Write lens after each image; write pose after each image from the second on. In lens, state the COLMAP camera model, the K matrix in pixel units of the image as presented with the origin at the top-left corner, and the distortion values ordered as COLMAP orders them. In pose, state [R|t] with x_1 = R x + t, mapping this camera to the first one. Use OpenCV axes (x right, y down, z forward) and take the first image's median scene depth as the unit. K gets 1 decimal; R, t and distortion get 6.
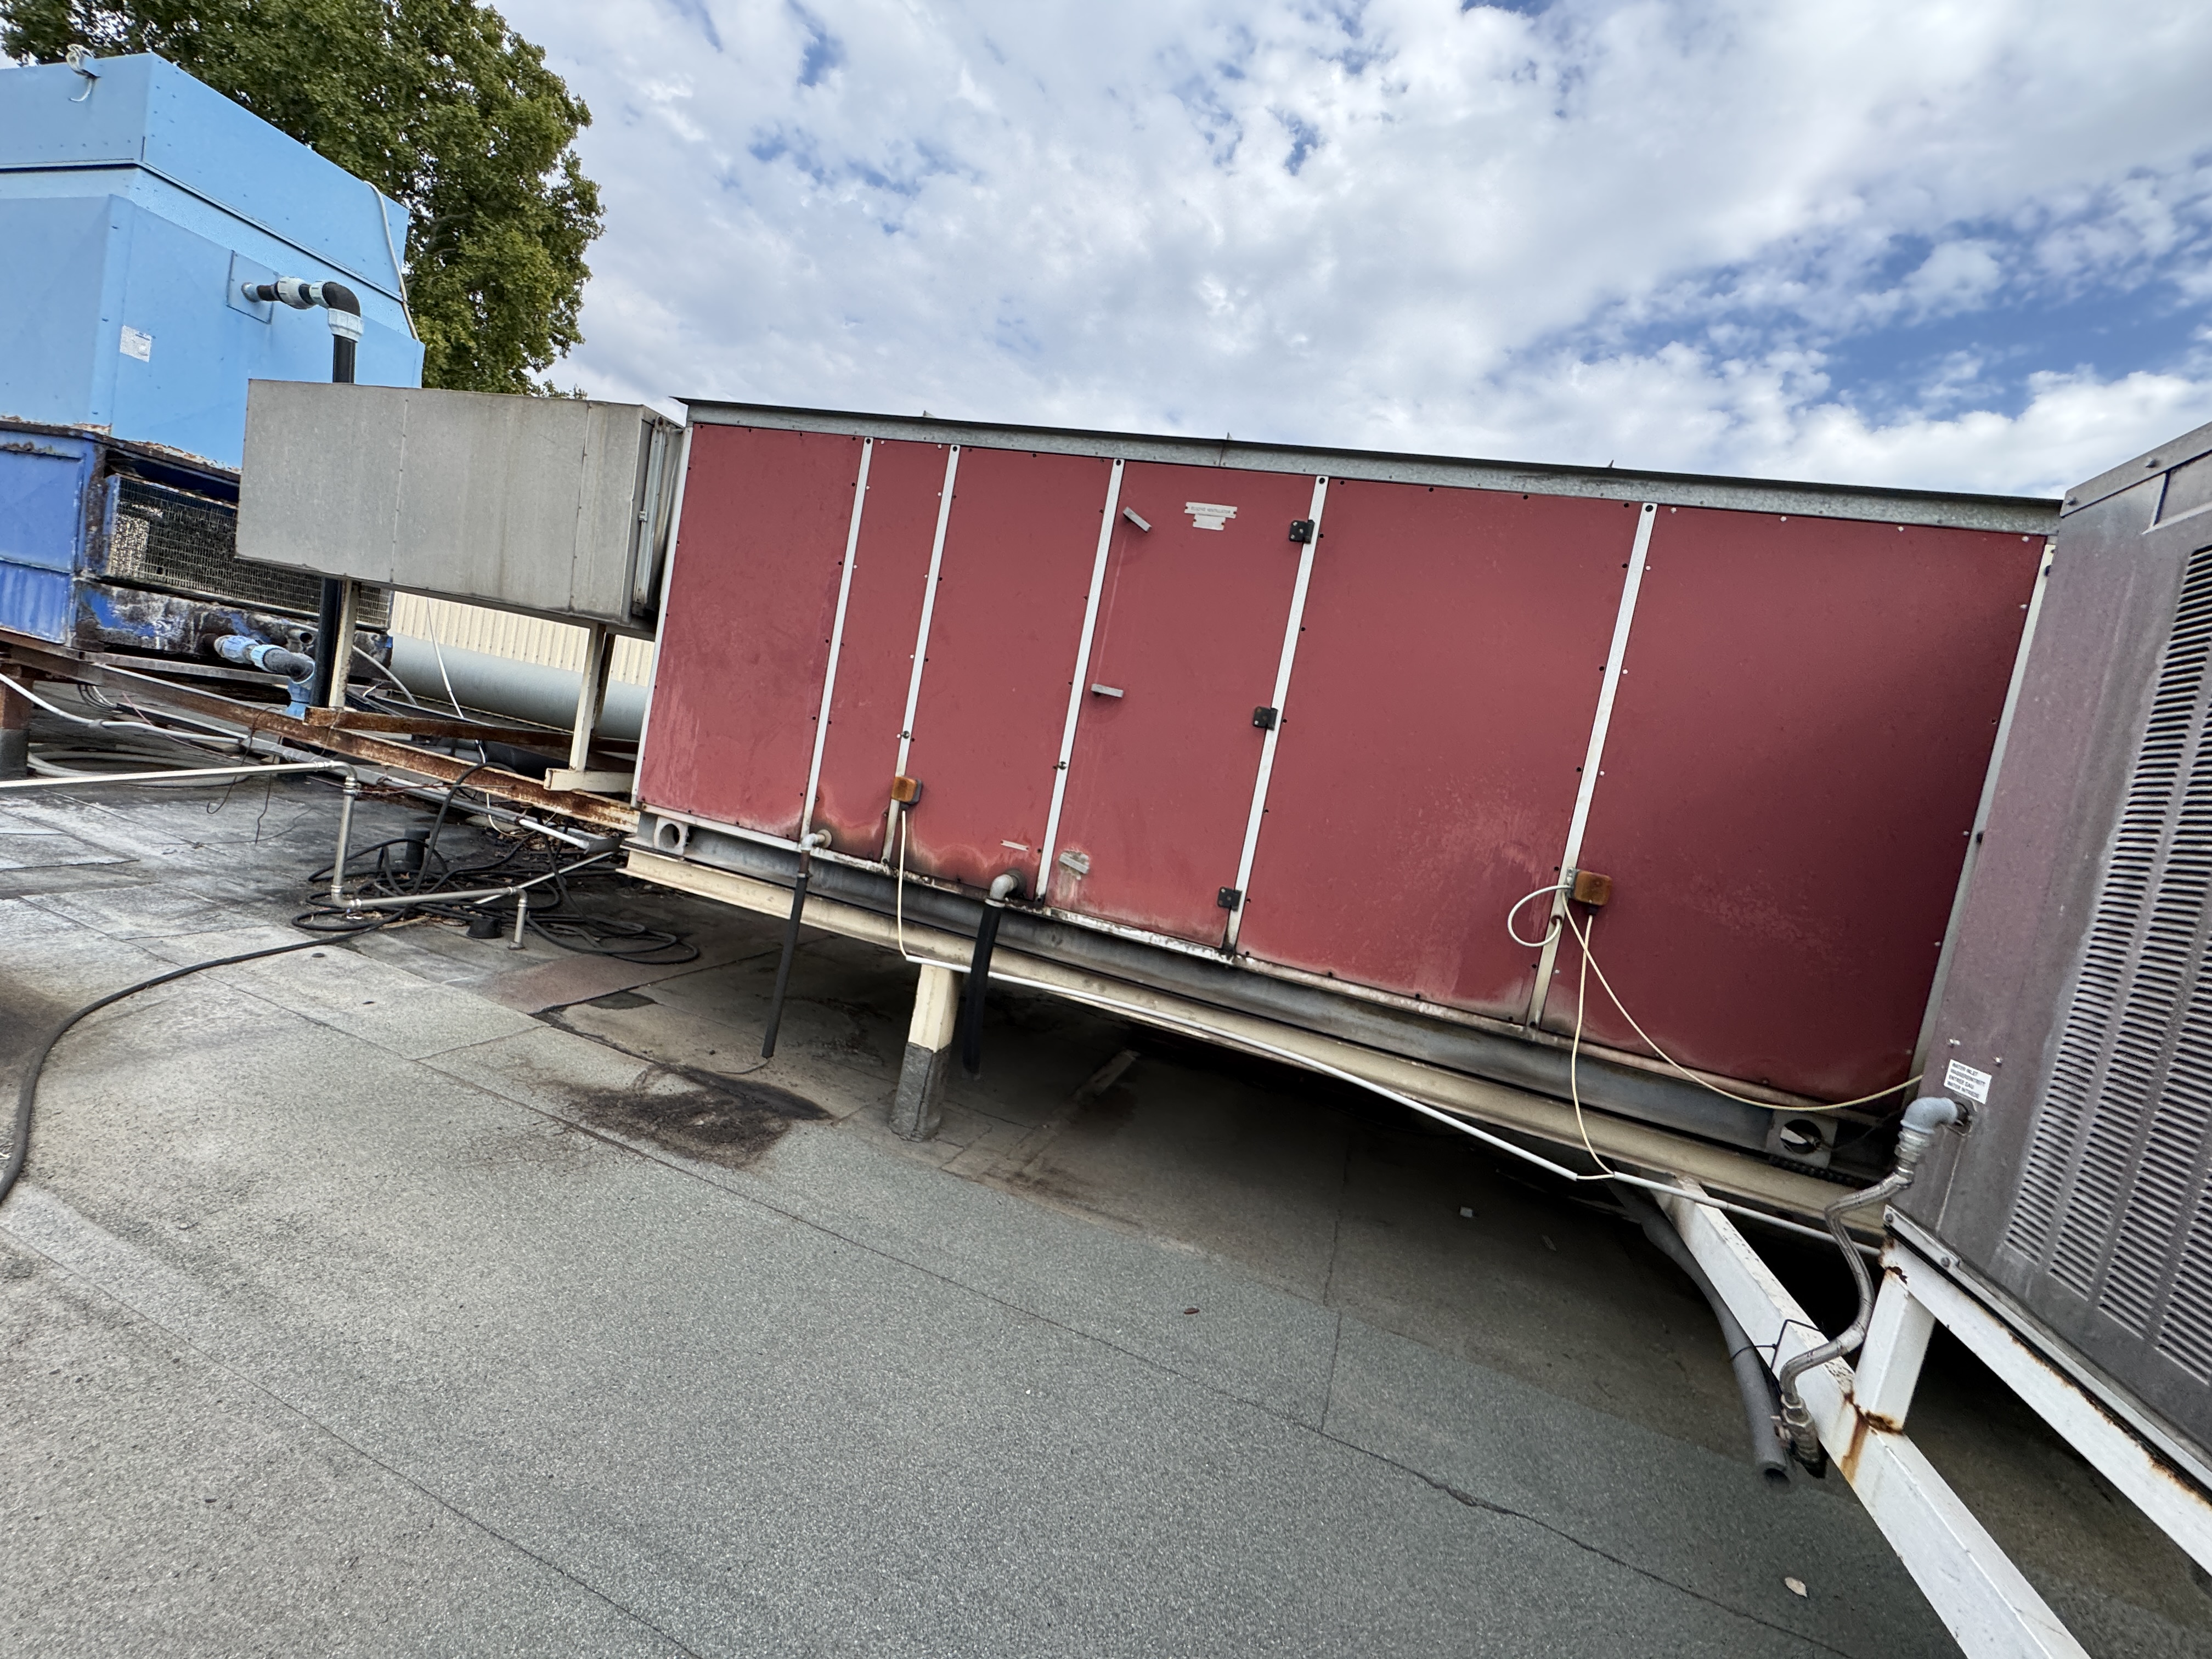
lens RADIAL K [[878.3, 0, 1106.4], [0, 878.3, 810.0], [0, 0, 1]] dist [-0.005233, 0.000397]
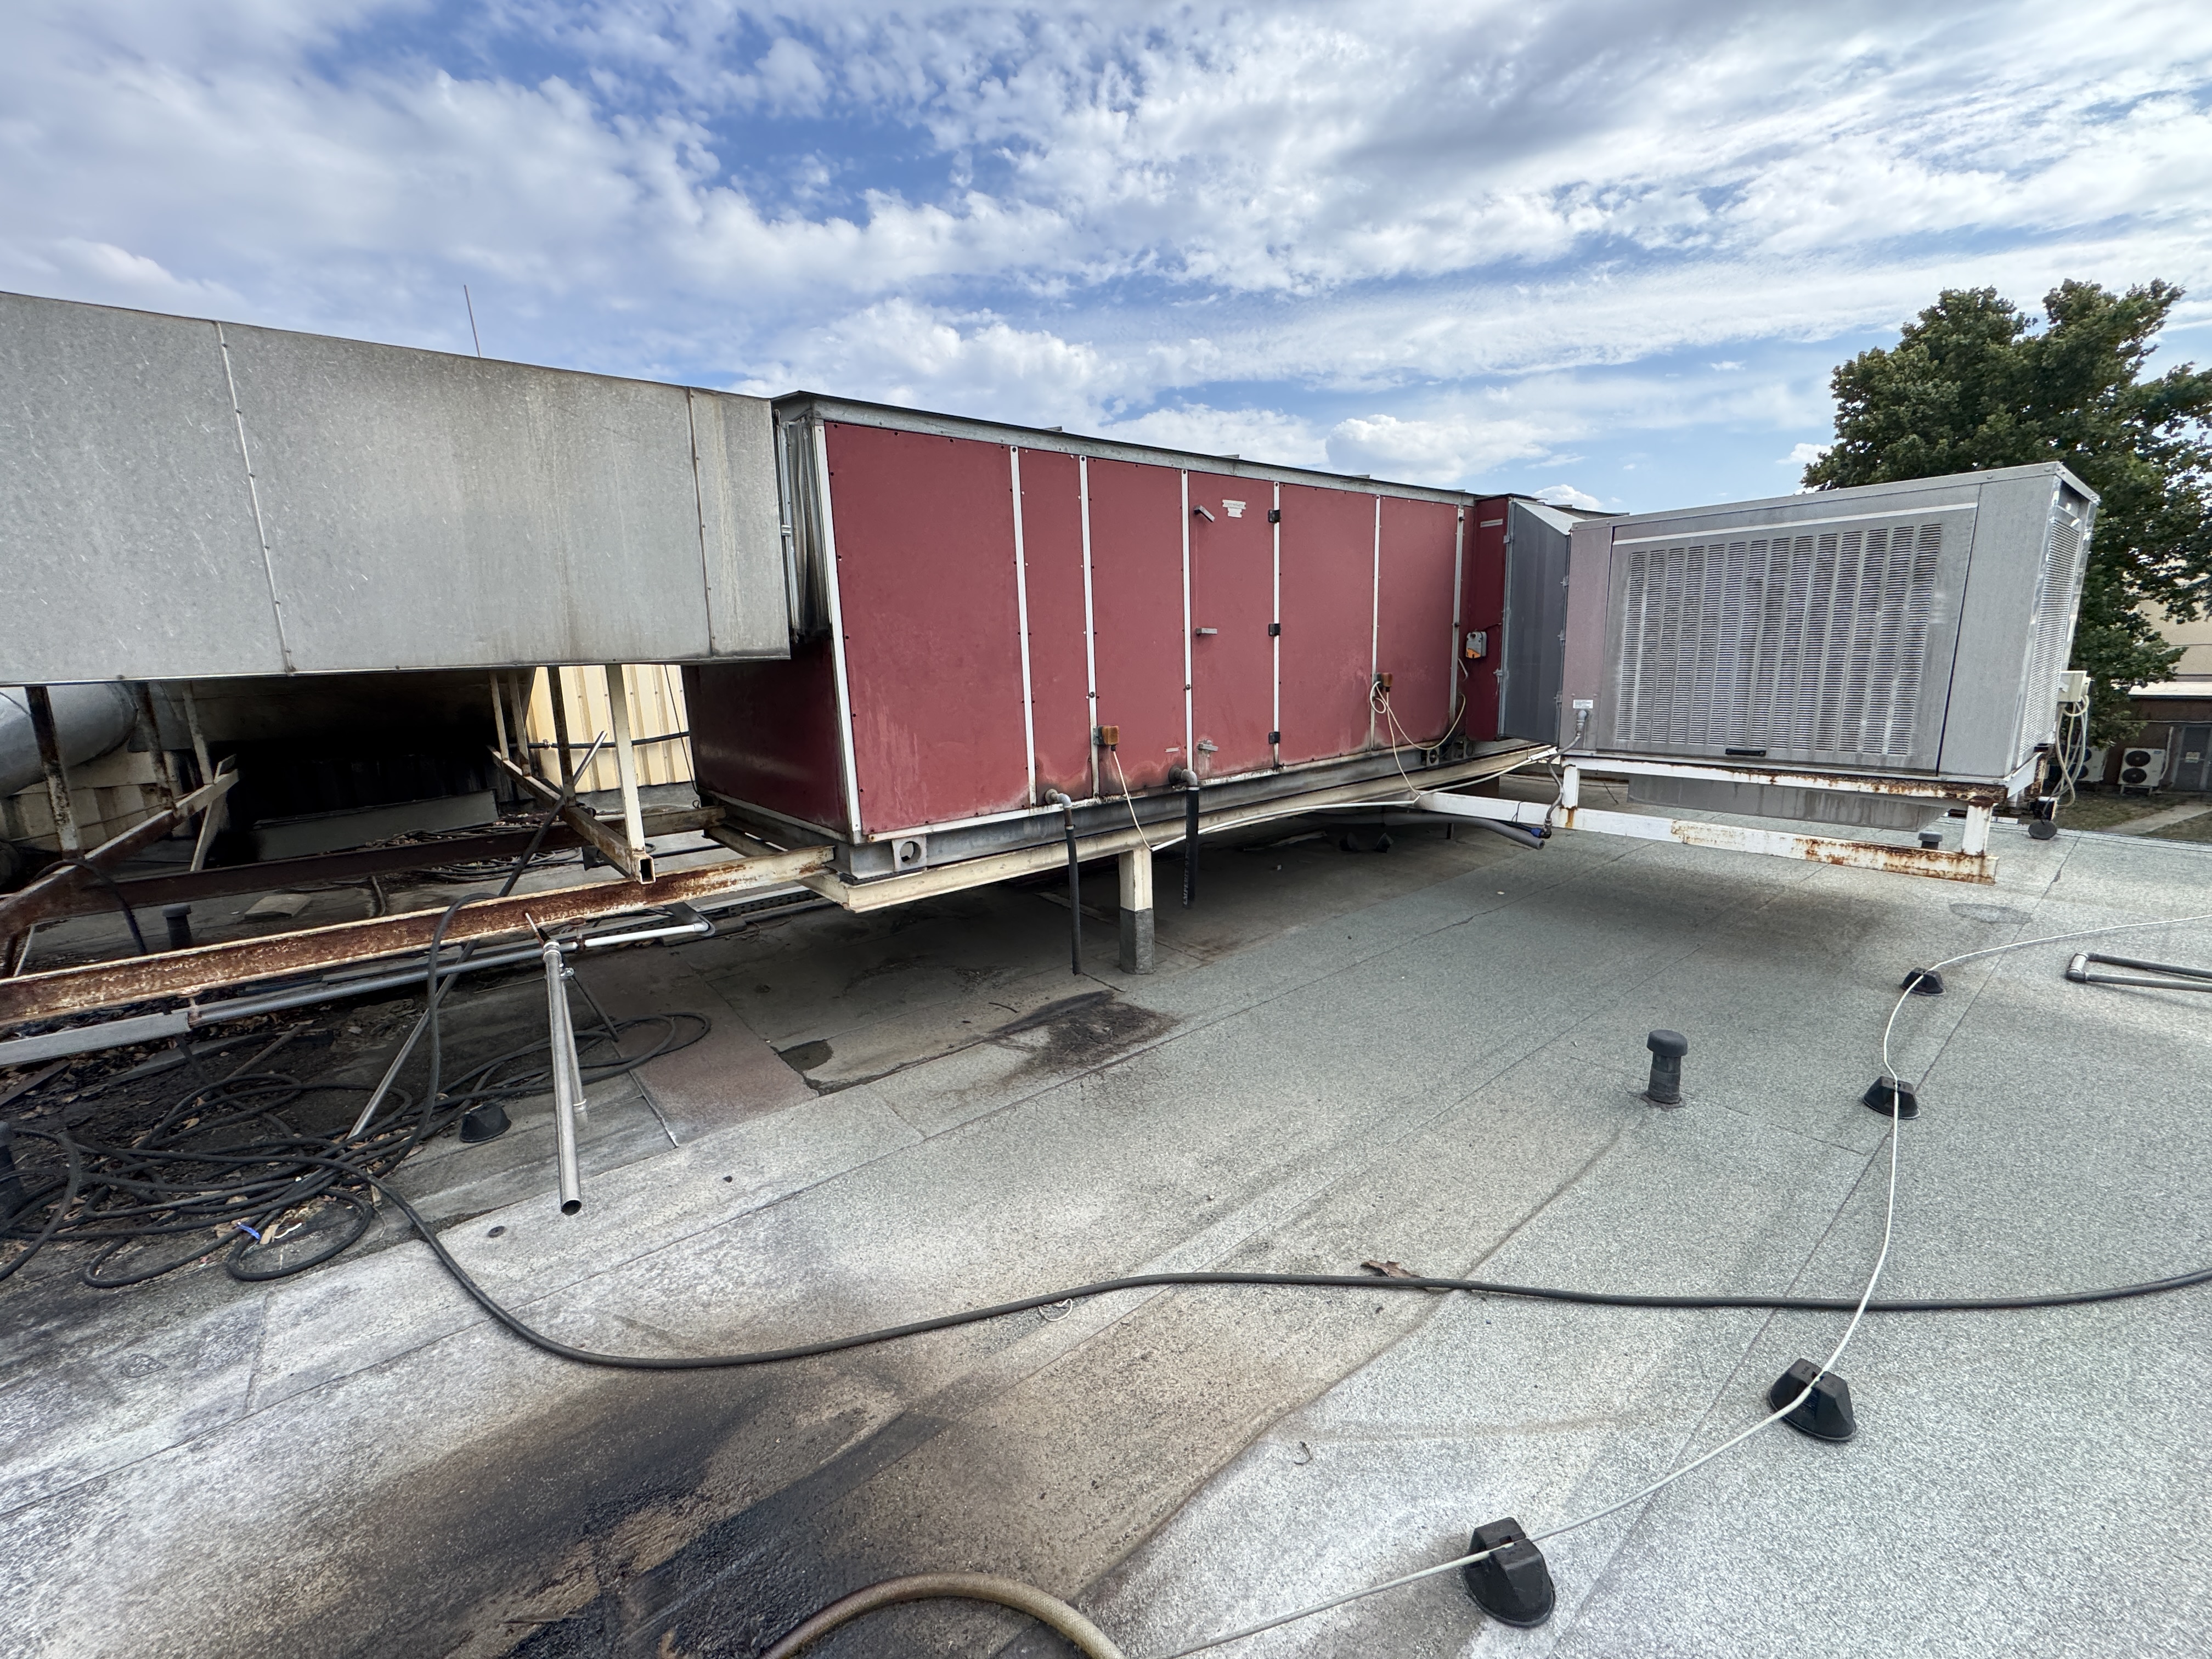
lens RADIAL K [[878.3, 0, 1124.0], [0, 878.3, 805.1], [0, 0, 1]] dist [-0.005233, 0.000397]
pose [[0.524609, -0.353356, 0.774548, -1.224916], [0.181398, 0.935298, 0.303829, -0.309481], [-0.831794, -0.018890, 0.554763, 0.250133]]
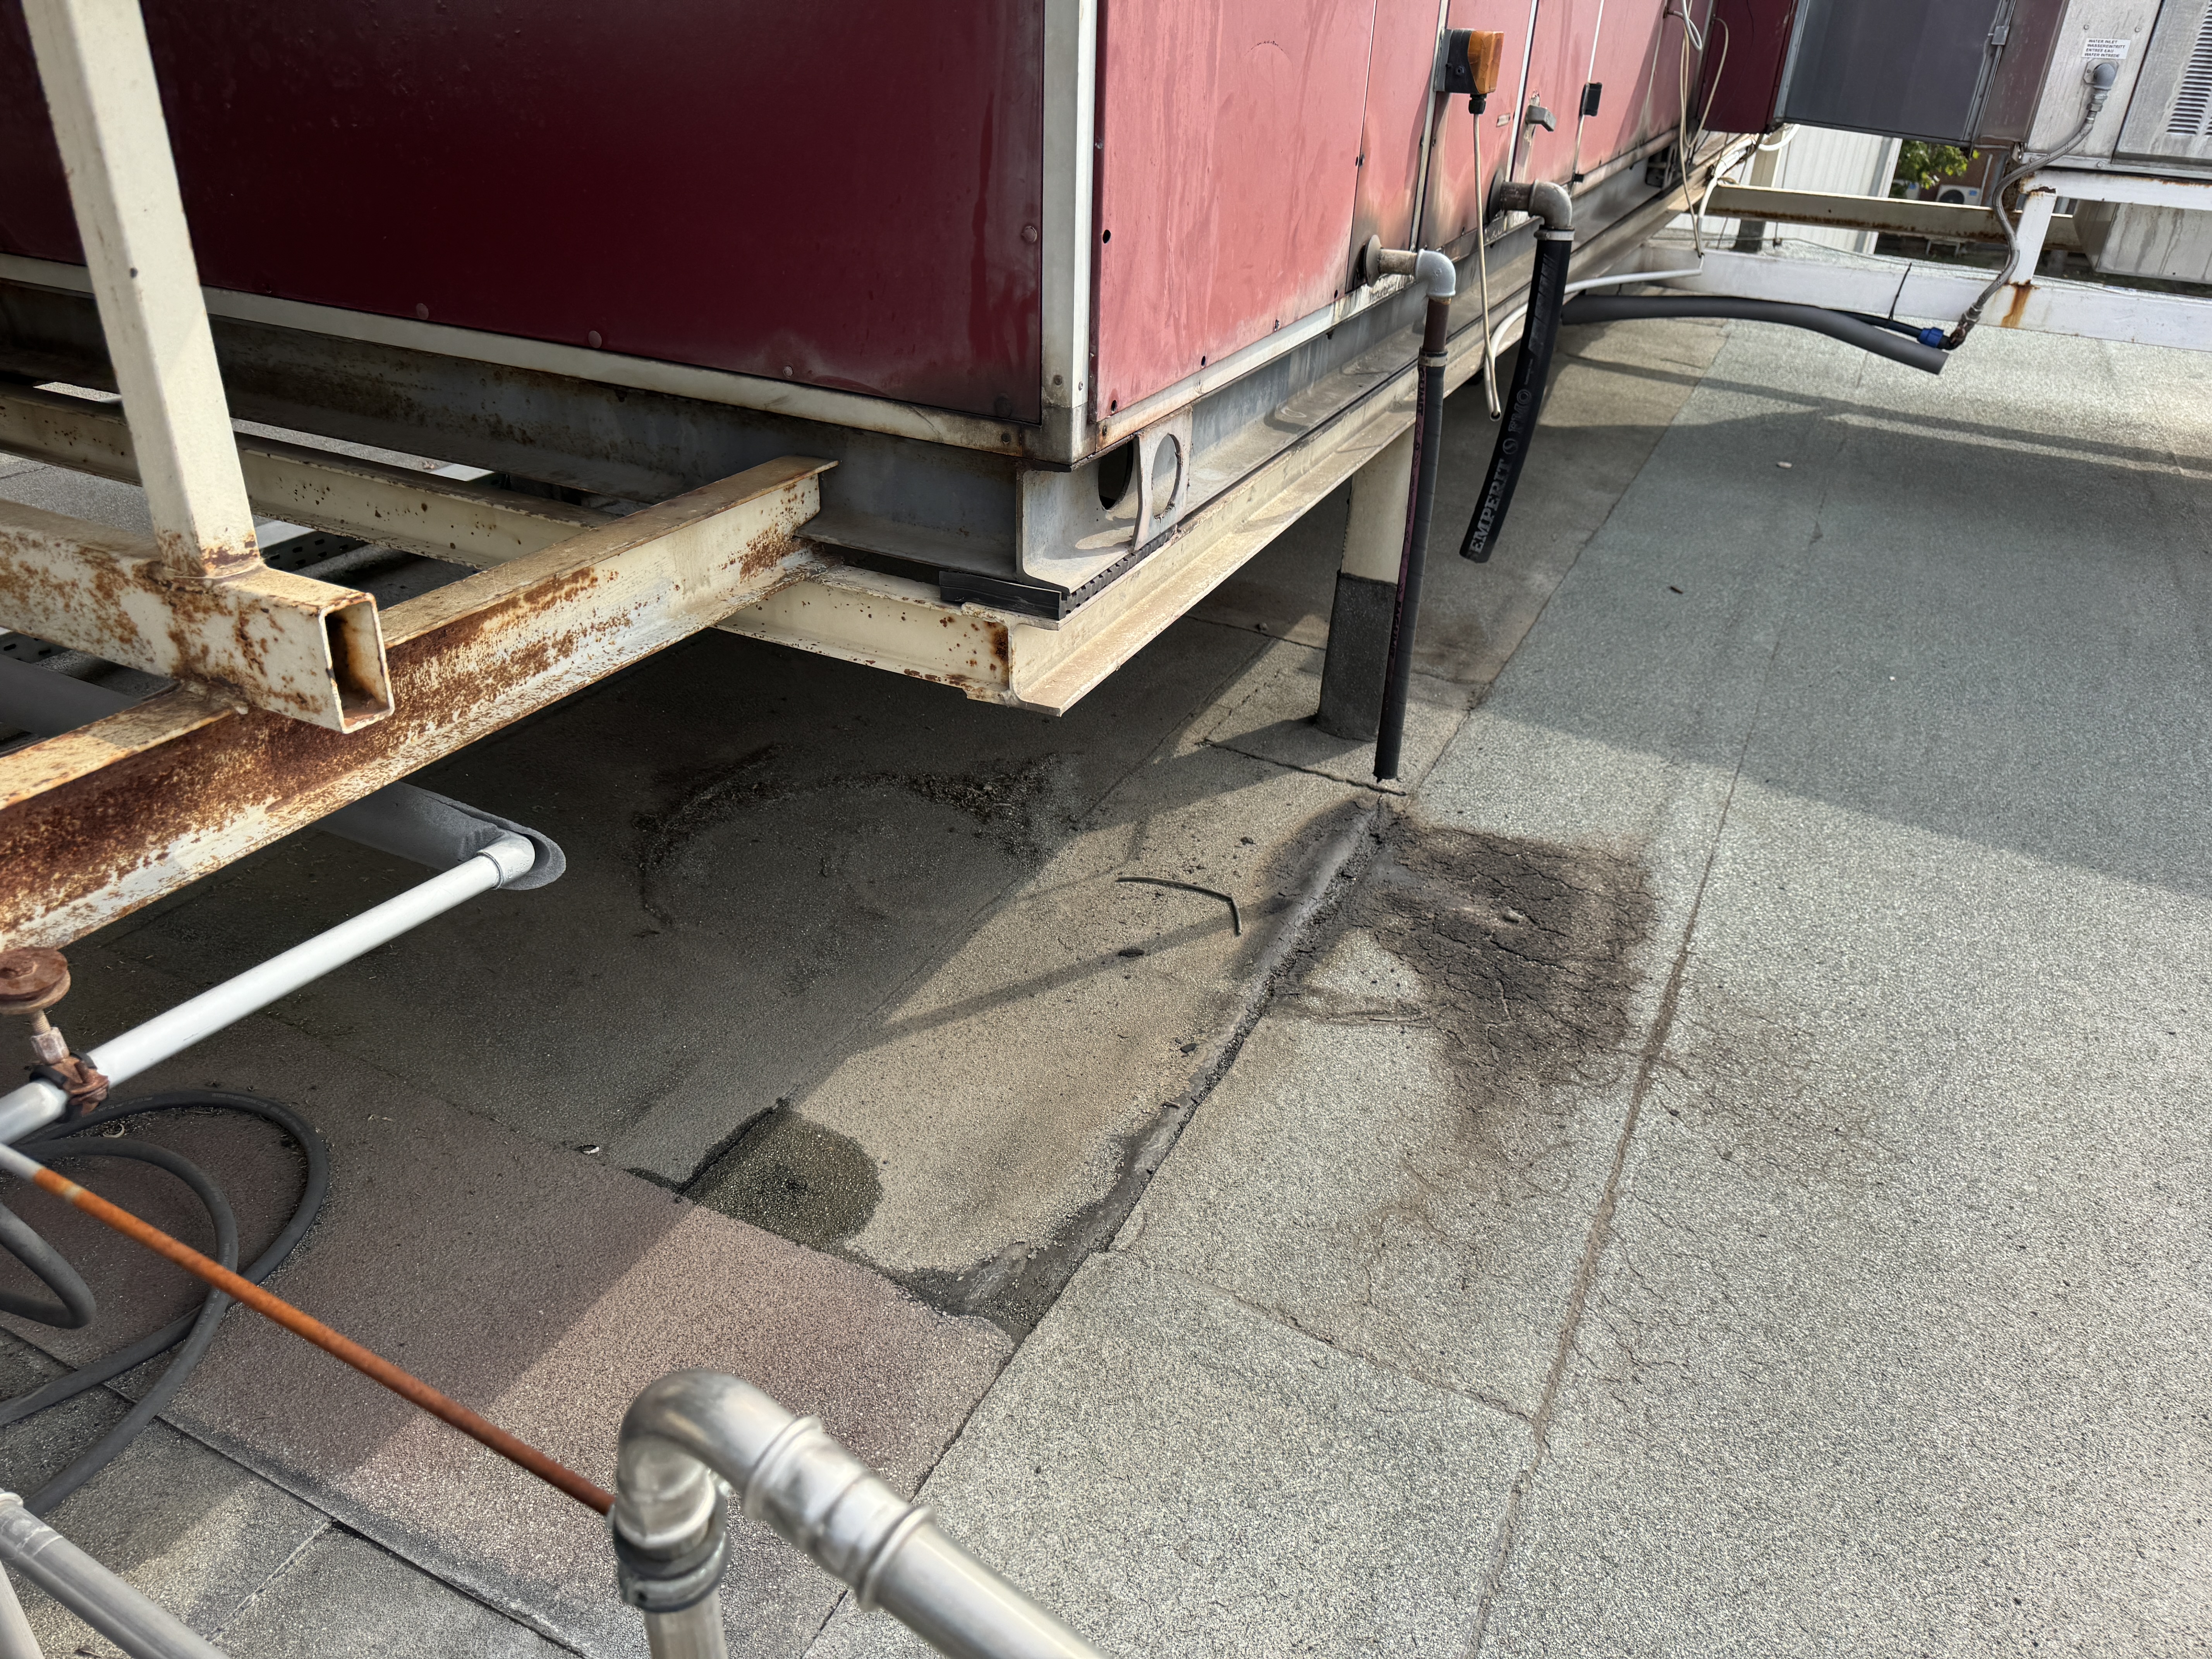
lens RADIAL K [[1564.8, 0, 1086.1], [0, 1564.8, 810.0], [0, 0, 1]] dist [0.026509, -0.036369]
pose [[0.157753, -0.631711, 0.758983, -1.029337], [0.050696, 0.772774, 0.632653, -0.225290], [-0.986176, -0.061326, 0.153933, 1.015395]]
